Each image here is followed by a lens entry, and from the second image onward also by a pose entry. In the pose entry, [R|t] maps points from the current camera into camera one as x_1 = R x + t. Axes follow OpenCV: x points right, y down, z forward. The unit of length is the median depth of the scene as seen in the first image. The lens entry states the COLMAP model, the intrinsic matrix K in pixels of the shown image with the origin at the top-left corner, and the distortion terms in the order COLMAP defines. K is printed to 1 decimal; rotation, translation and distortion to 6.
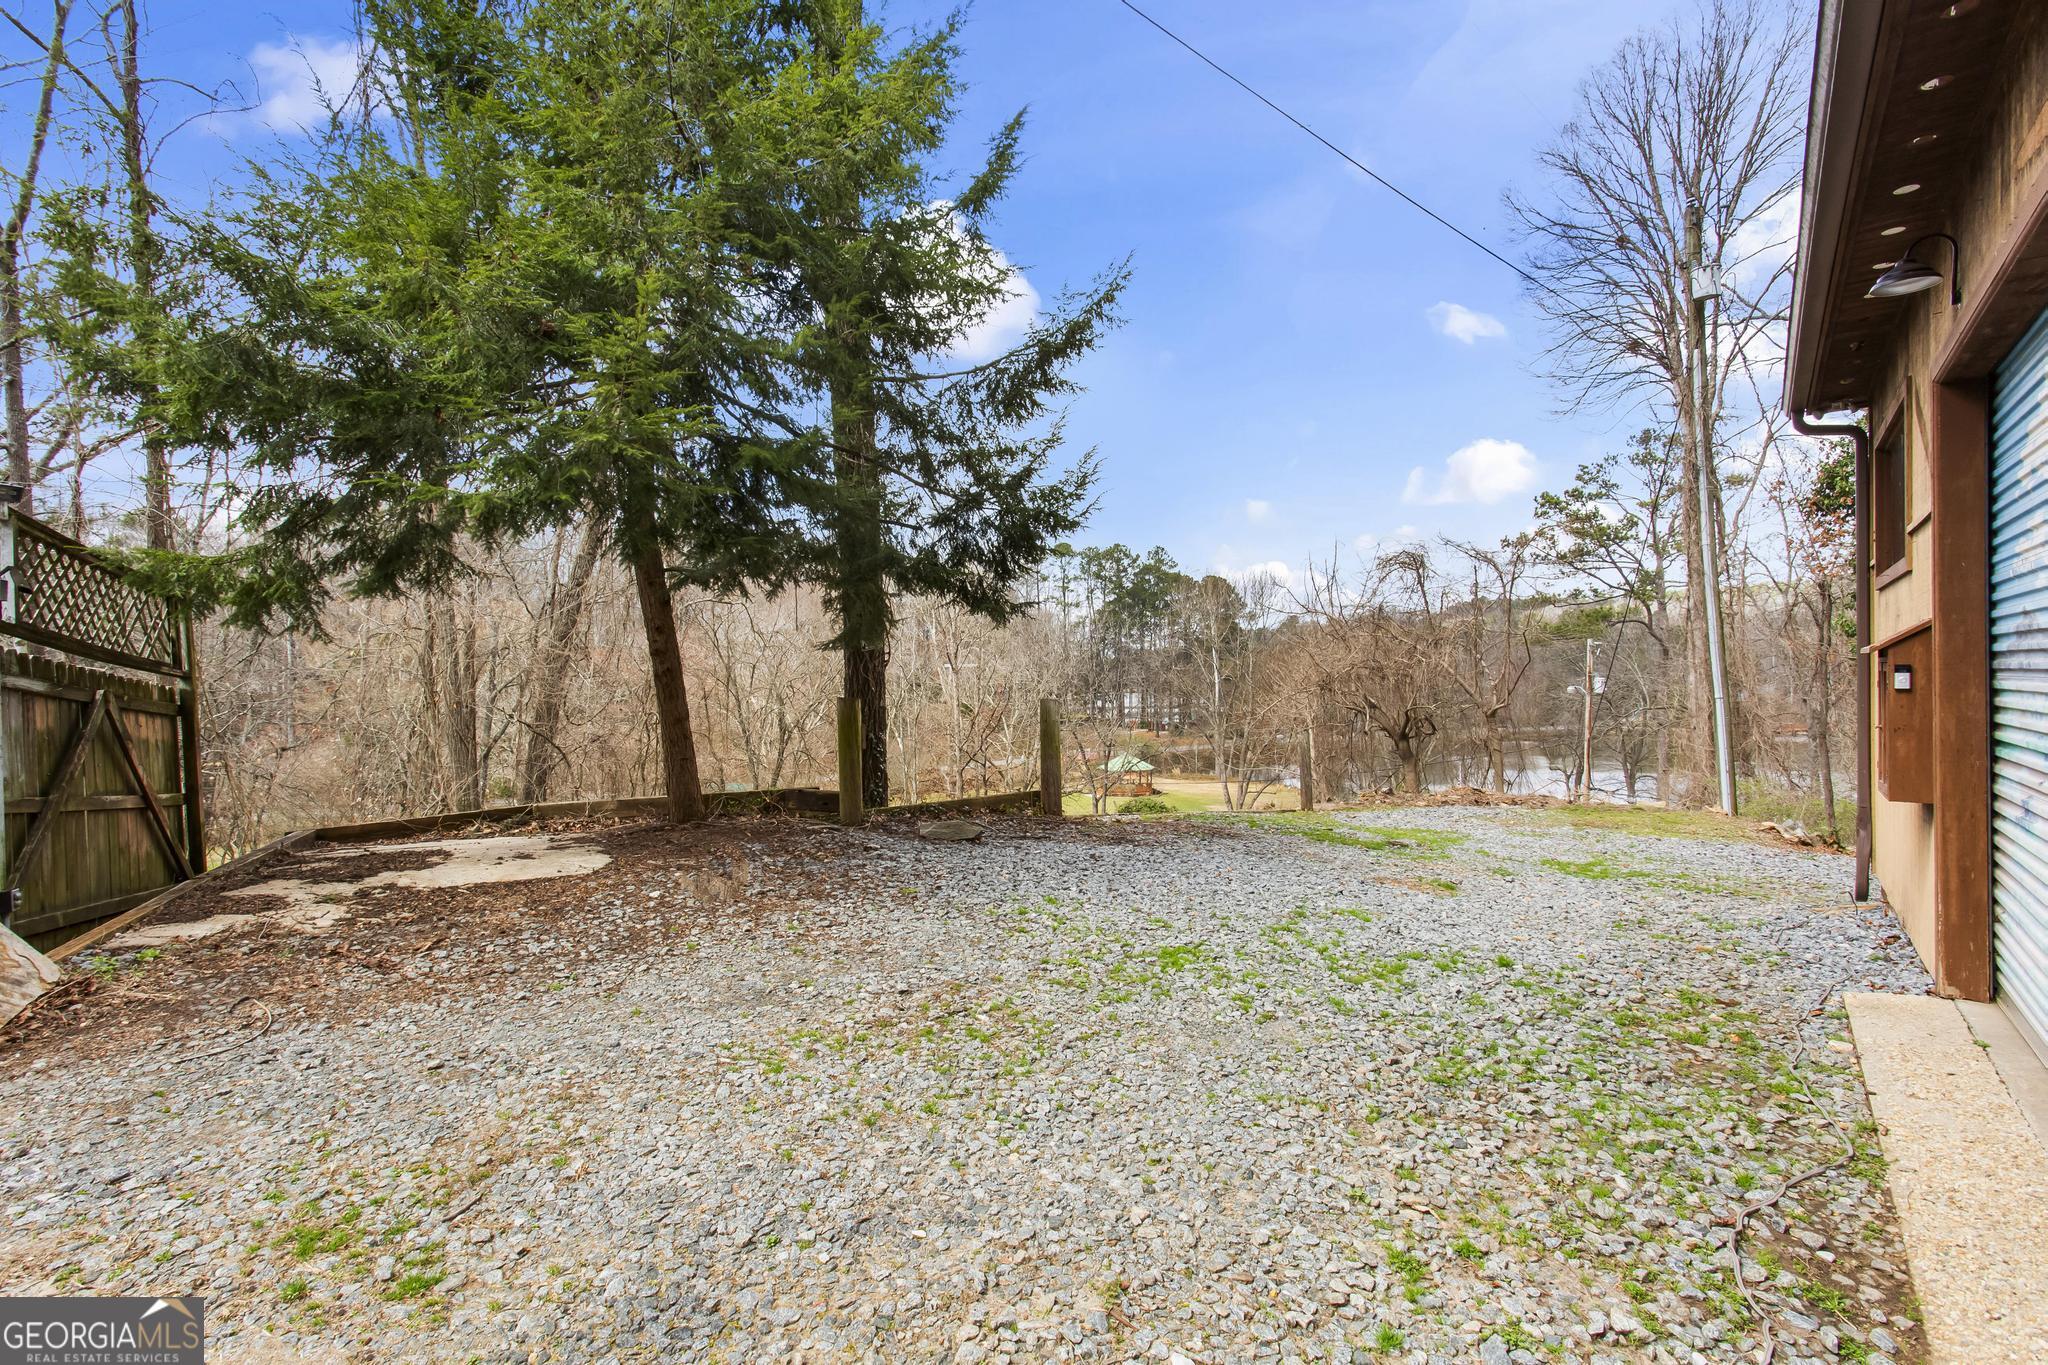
lens RADIAL K [[974.7, 0, 994.0], [0, 974.7, 675.5], [0, 0, 1]] dist [0.001726, 0.001863]
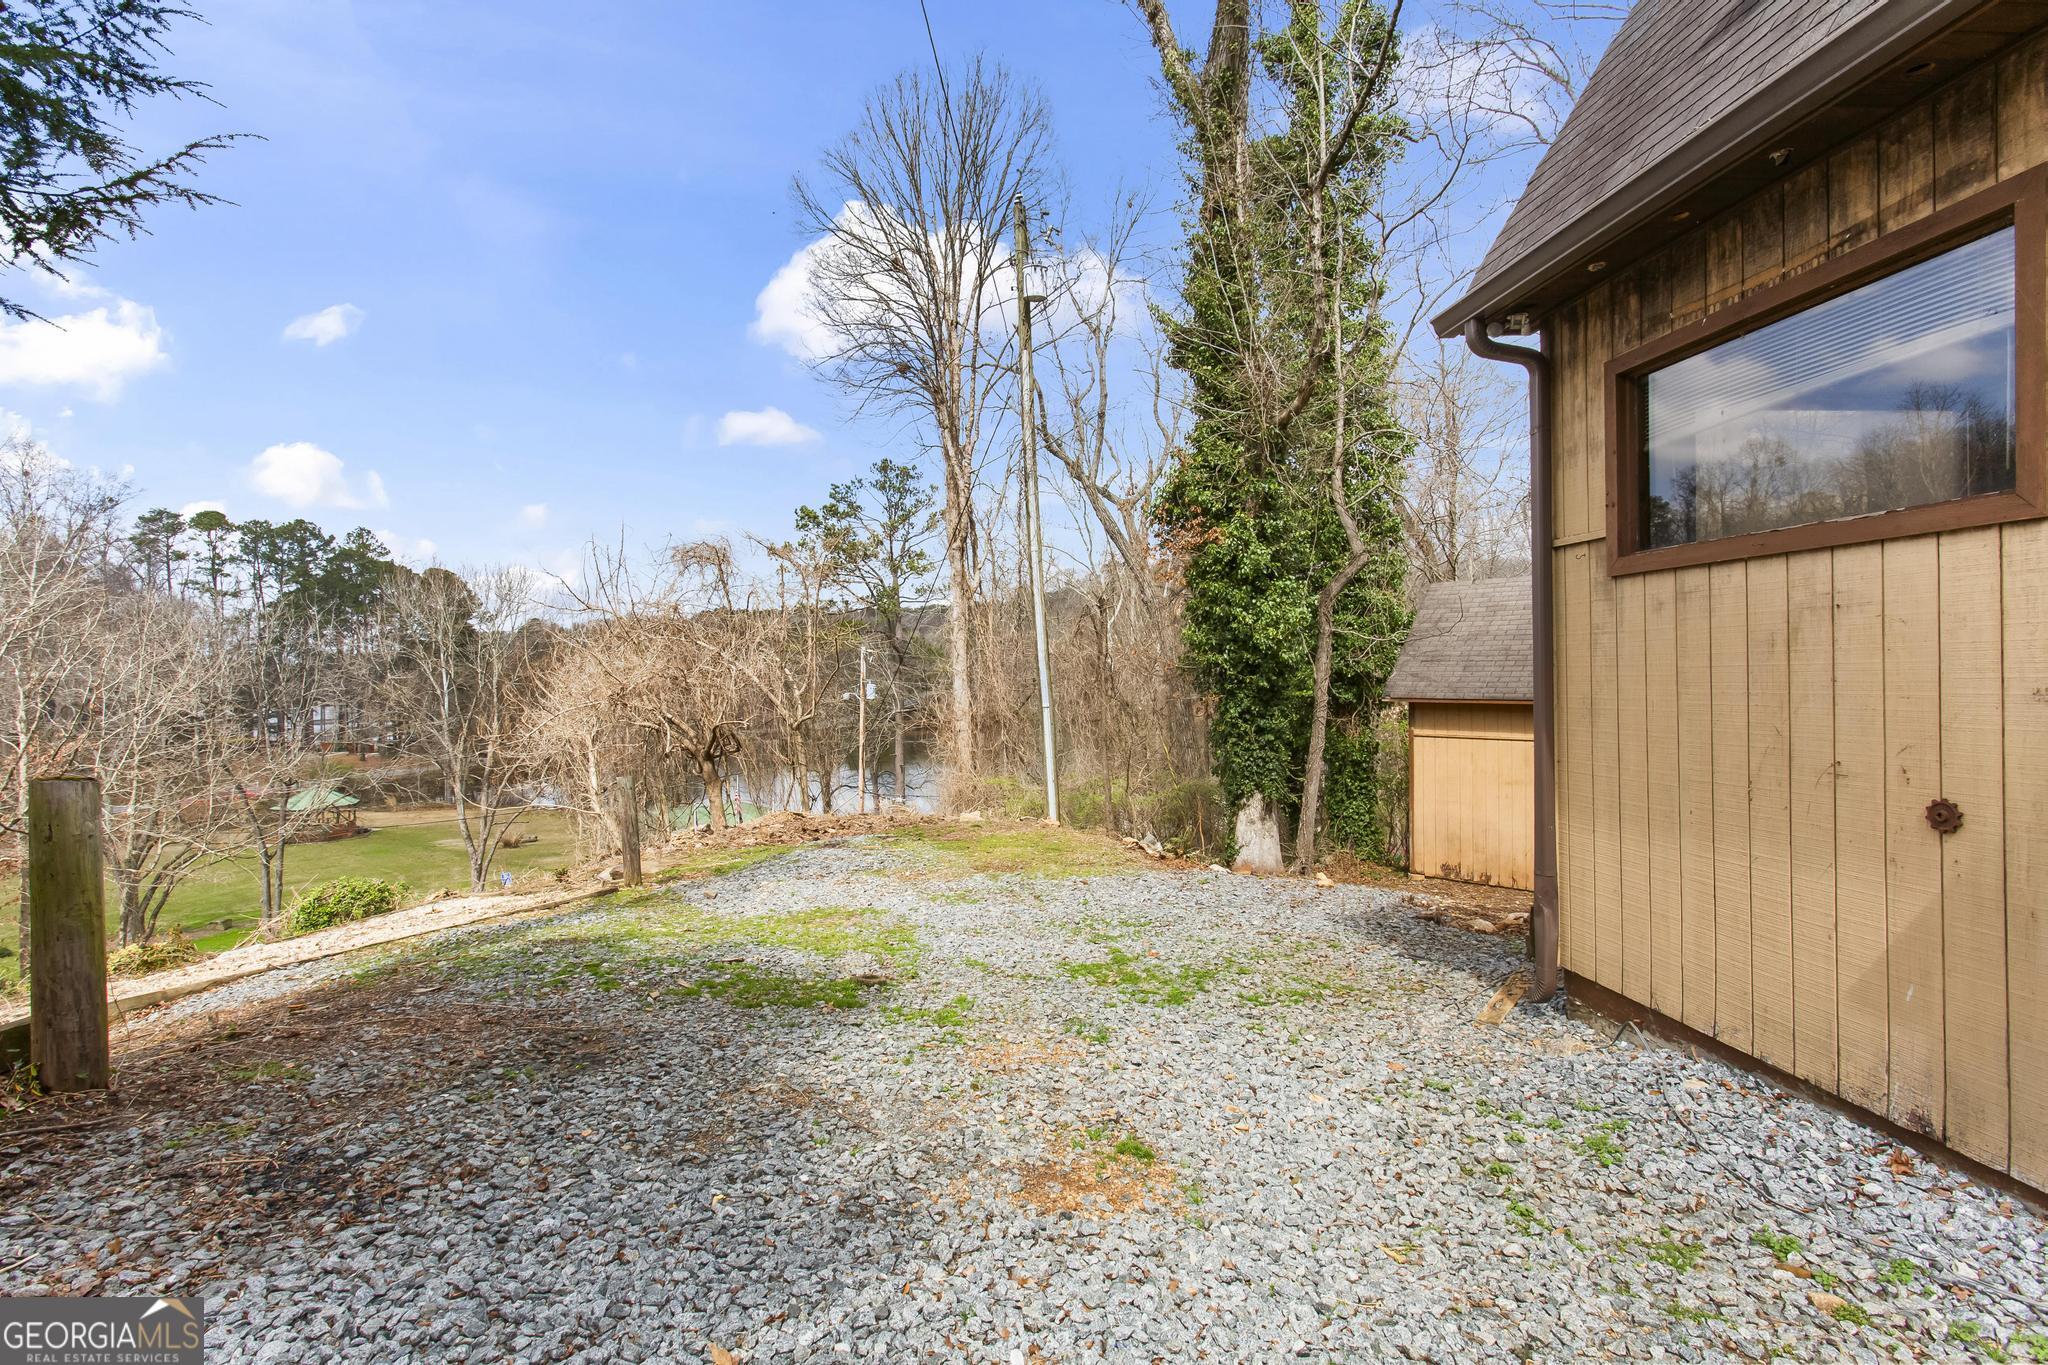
lens RADIAL K [[974.7, 0, 1012.0], [0, 974.7, 670.9], [0, 0, 1]] dist [0.001726, 0.001863]
pose [[0.728419, -0.003432, 0.685123, 0.022310], [0.011014, 0.999917, -0.006701, -0.004132], [-0.685043, 0.012427, 0.728397, 0.165753]]
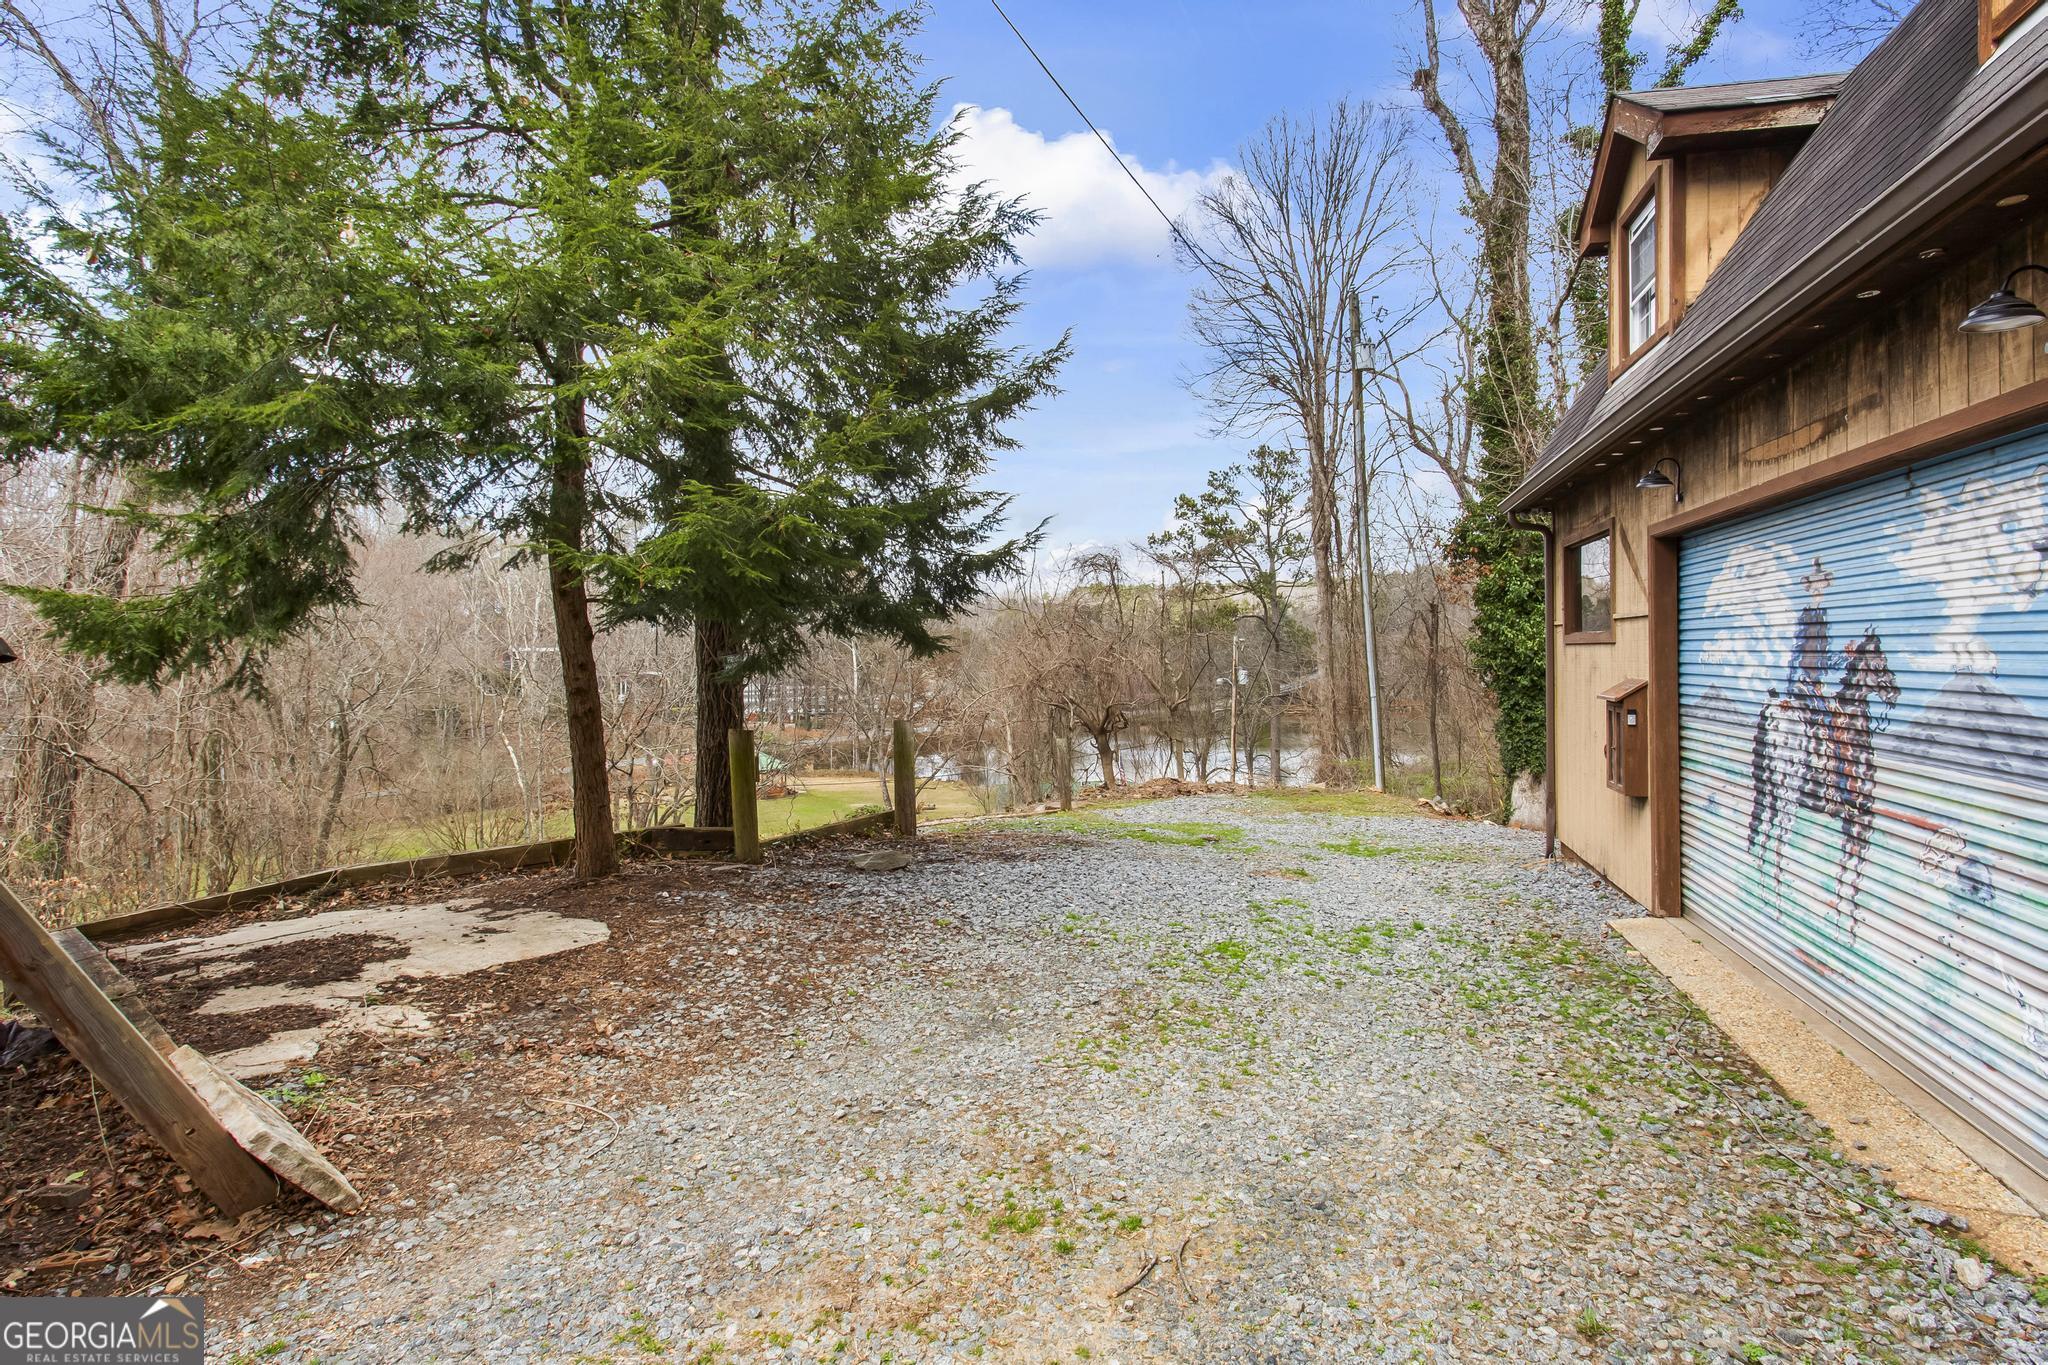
lens RADIAL K [[1073.4, 0, 1077.9], [0, 1073.4, 642.9], [0, 0, 1]] dist [0.003643, 0.001664]
pose [[0.901651, 0.005427, 0.432431, -0.092517], [0.000886, 0.999896, -0.014395, -0.013774], [-0.432464, 0.013362, 0.901552, -0.026566]]
